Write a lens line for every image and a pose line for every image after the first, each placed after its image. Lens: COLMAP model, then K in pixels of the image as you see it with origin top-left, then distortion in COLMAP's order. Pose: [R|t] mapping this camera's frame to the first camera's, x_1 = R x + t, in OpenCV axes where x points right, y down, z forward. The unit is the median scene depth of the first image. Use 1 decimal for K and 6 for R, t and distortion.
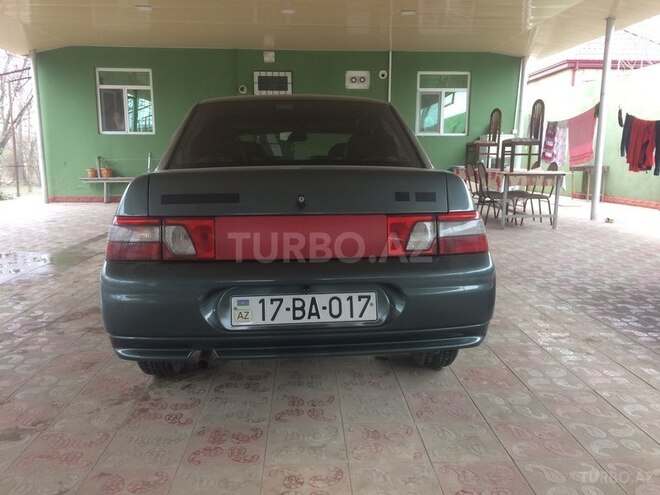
lens RADIAL K [[551.1, 0, 328.9], [0, 551.1, 247.1], [0, 0, 1]] dist [0.057668, -0.064361]
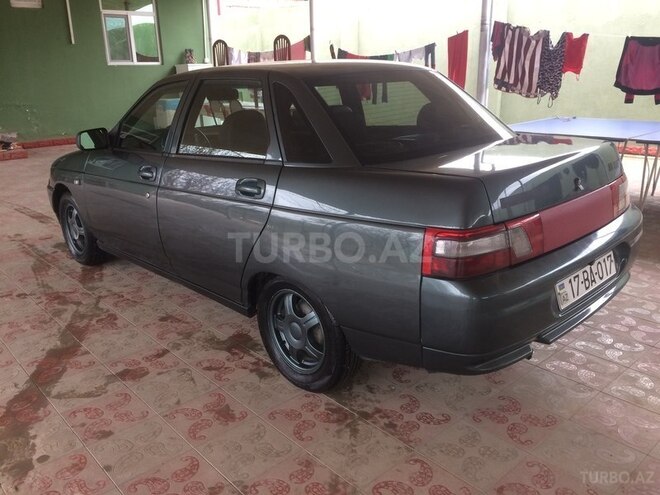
lens RADIAL K [[551.1, 0, 325.6], [0, 551.1, 251.9], [0, 0, 1]] dist [0.057668, -0.064361]
pose [[0.775532, -0.214084, 0.593901, -0.407112], [0.126229, 0.974334, 0.186386, -0.080073], [-0.618560, -0.069581, 0.782651, 0.160052]]
